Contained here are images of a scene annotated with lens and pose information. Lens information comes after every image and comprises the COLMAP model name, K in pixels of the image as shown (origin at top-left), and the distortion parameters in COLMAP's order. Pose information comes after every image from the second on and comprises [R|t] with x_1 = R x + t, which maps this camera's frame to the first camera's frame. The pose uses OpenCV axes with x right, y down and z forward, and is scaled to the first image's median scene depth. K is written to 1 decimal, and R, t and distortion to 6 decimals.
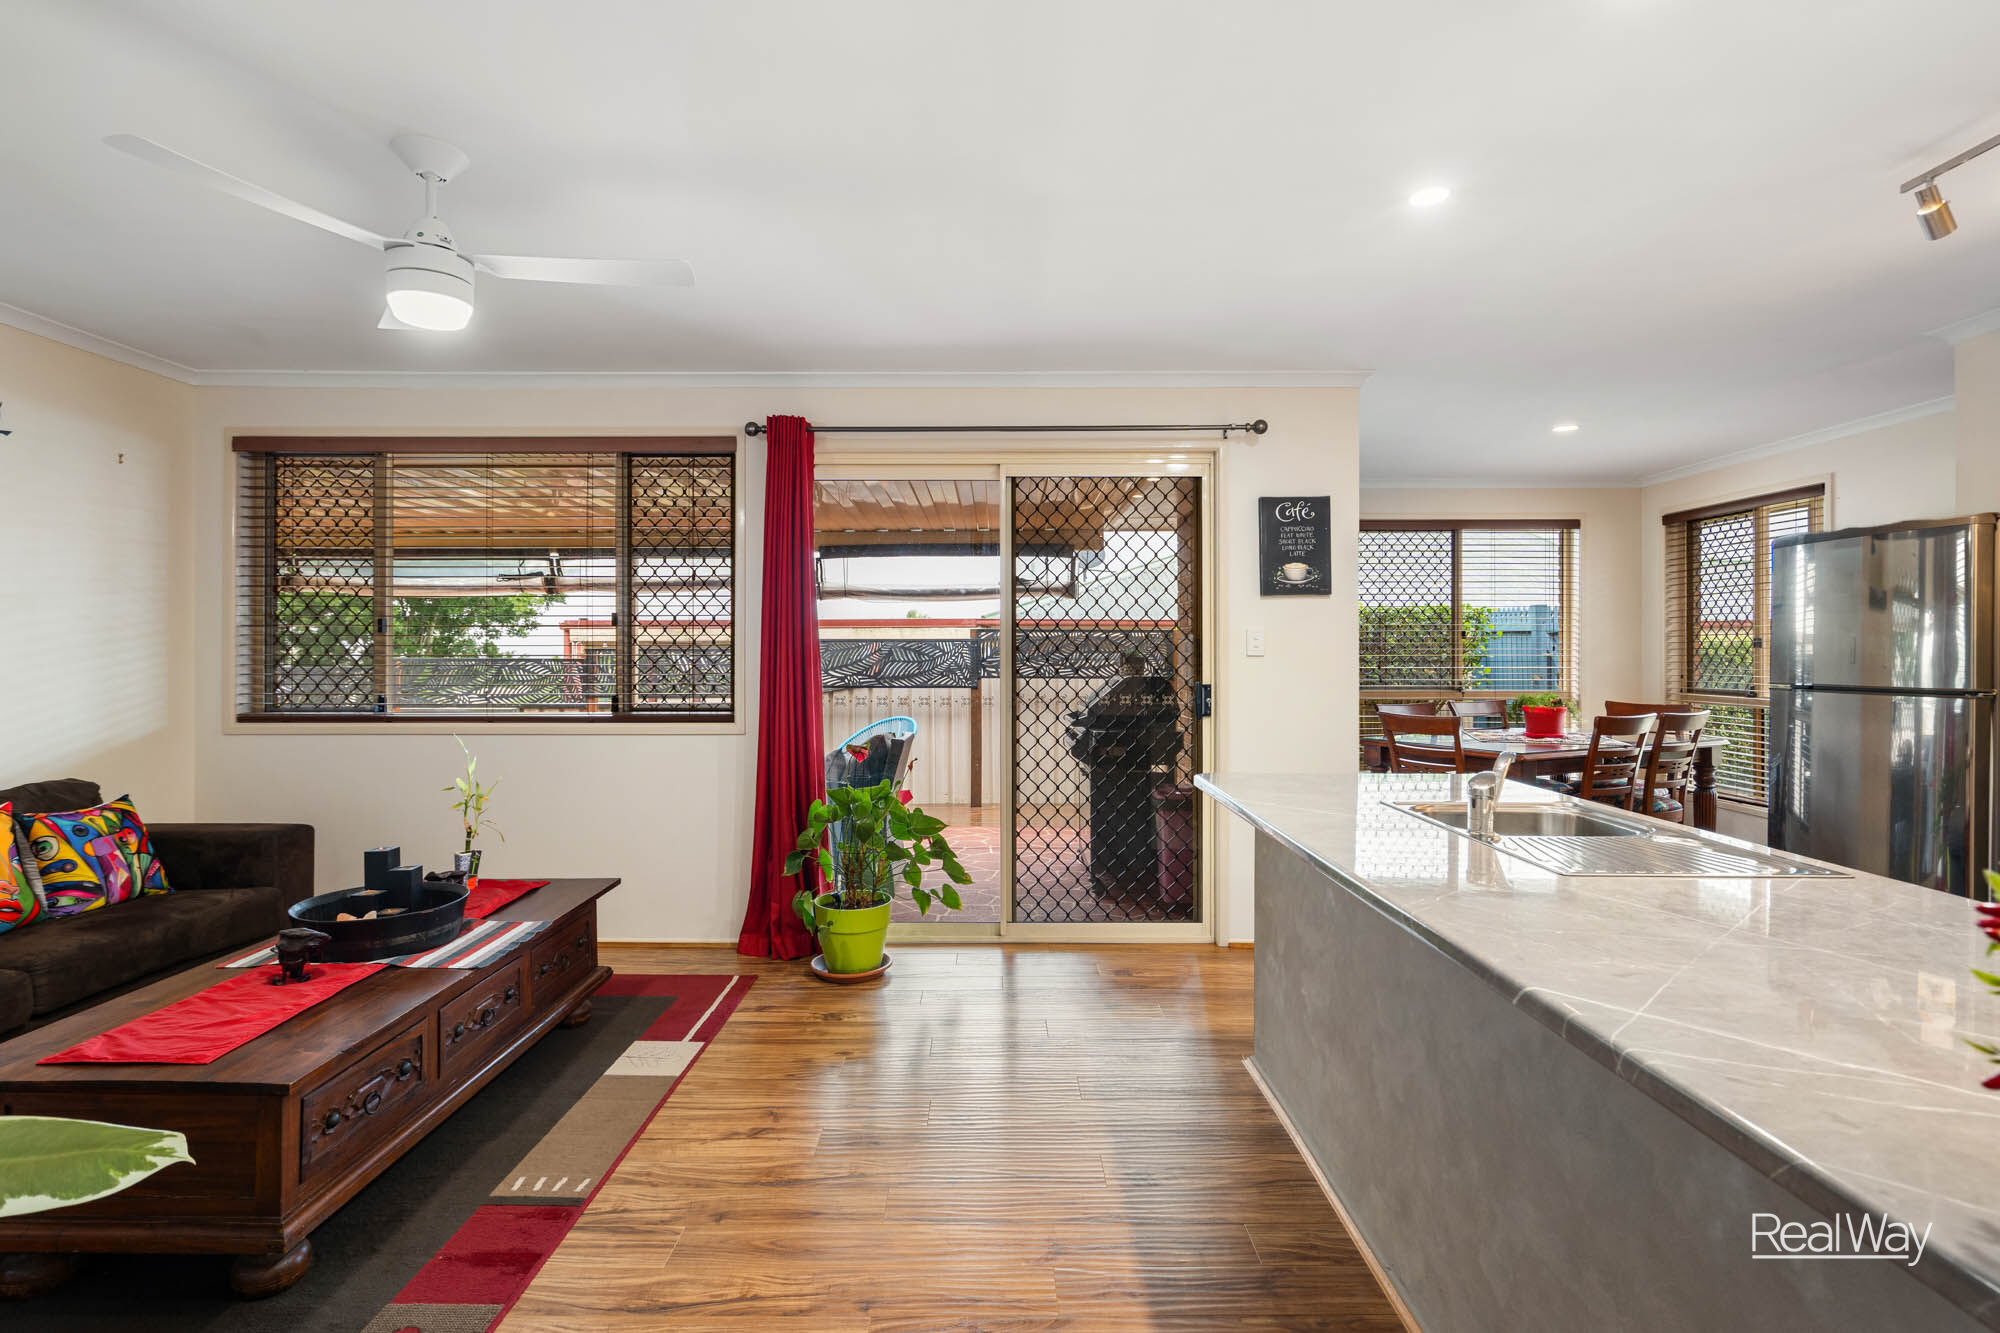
lens RADIAL K [[953.9, 0, 1000.0], [0, 953.9, 666.5], [0, 0, 1]] dist [-0.001139, -0.000080]
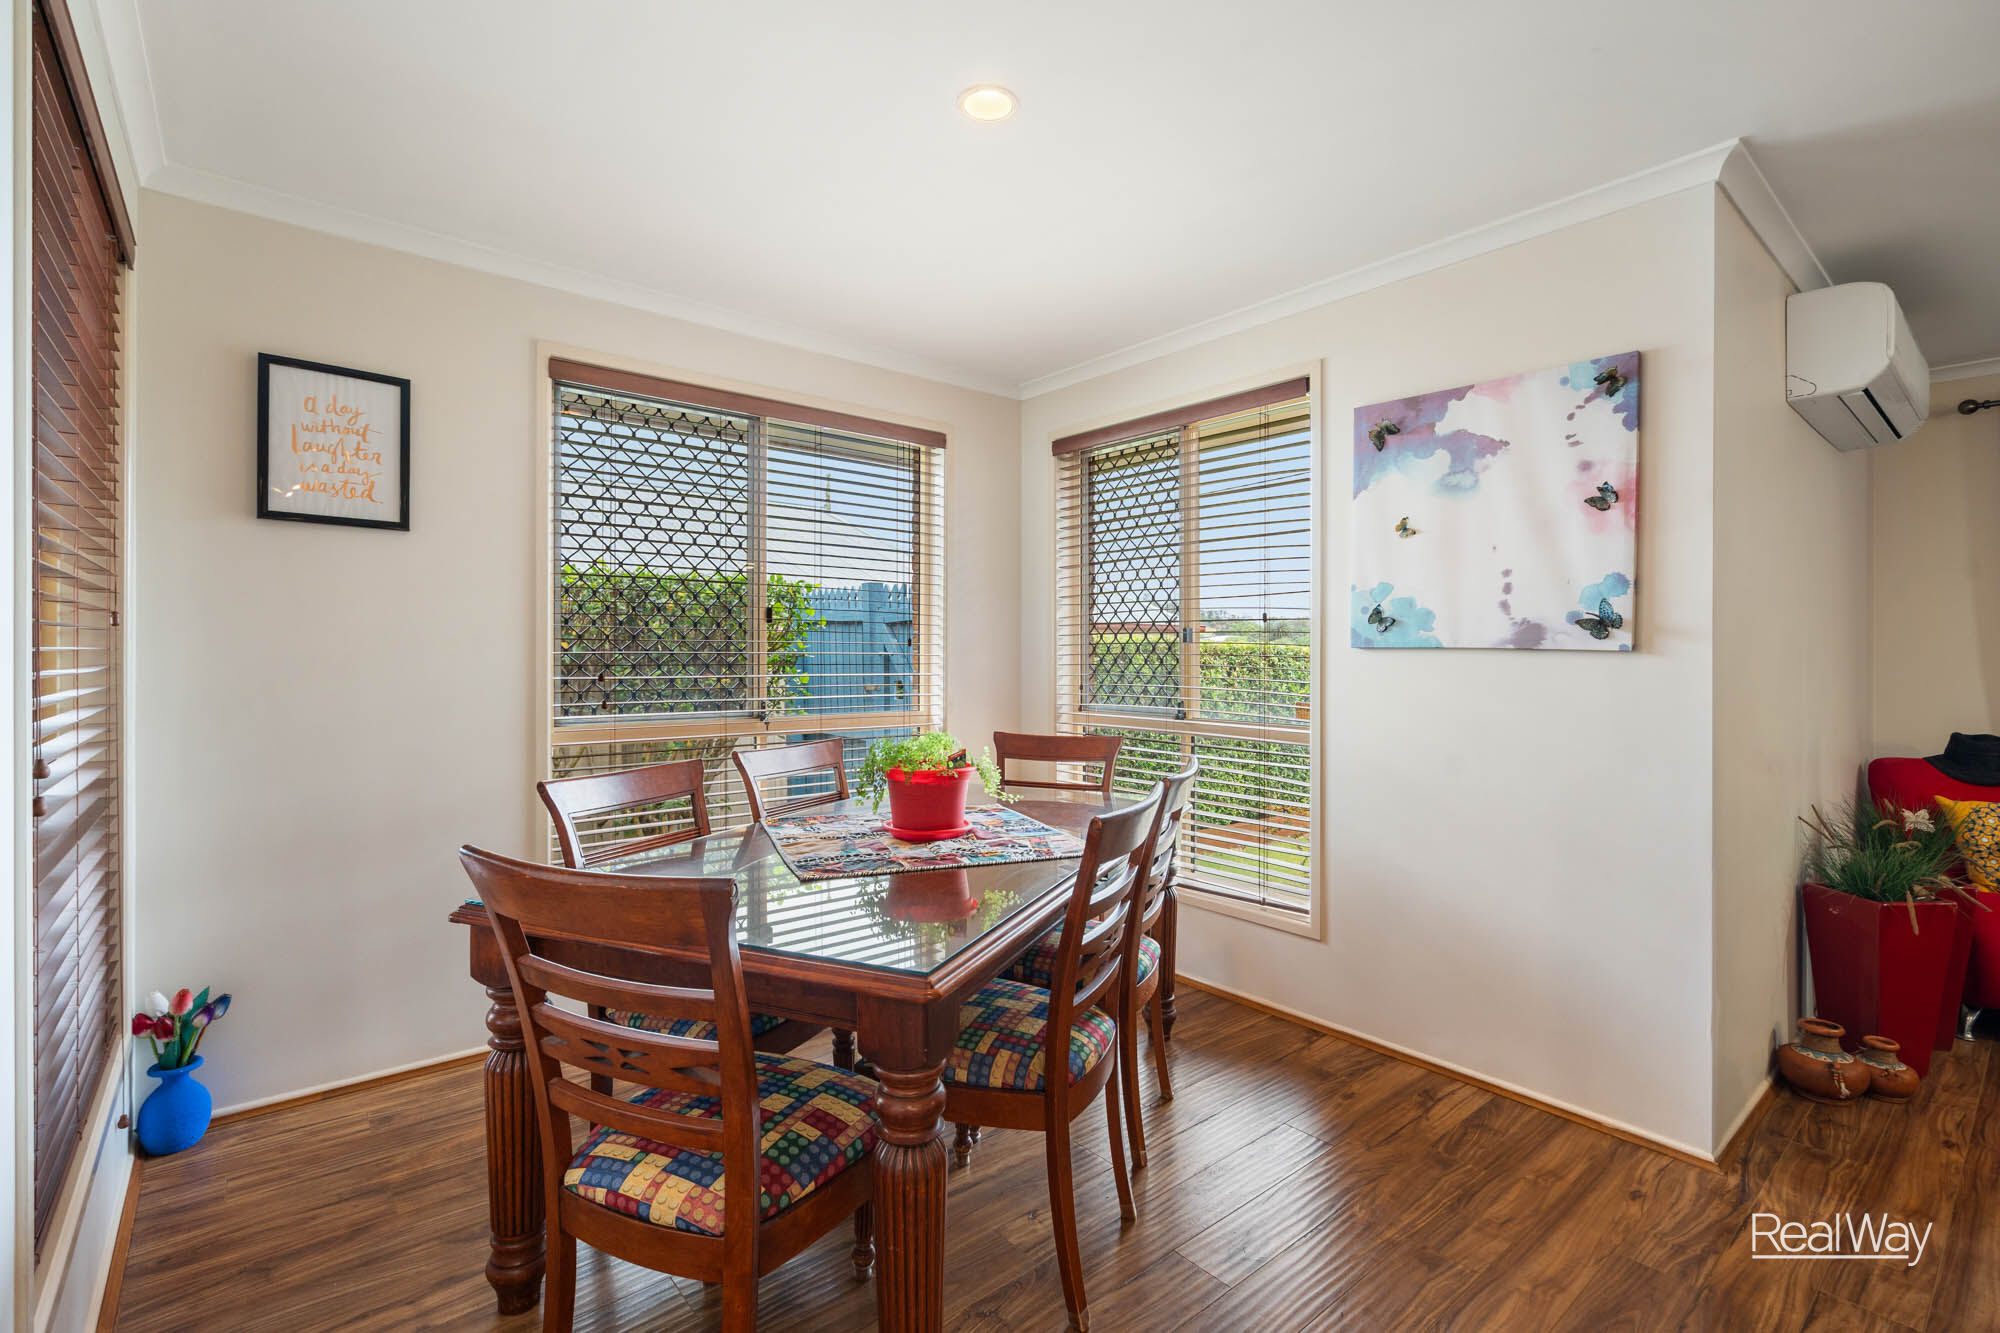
lens RADIAL K [[900.2, 0, 1001.4], [0, 900.2, 657.2], [0, 0, 1]] dist [0.000431, 0.000076]
pose [[0.768689, 0.003122, 0.639615, 0.255977], [0.004162, 0.999942, -0.009883, -0.003781], [-0.639609, 0.010259, 0.768632, 0.513452]]
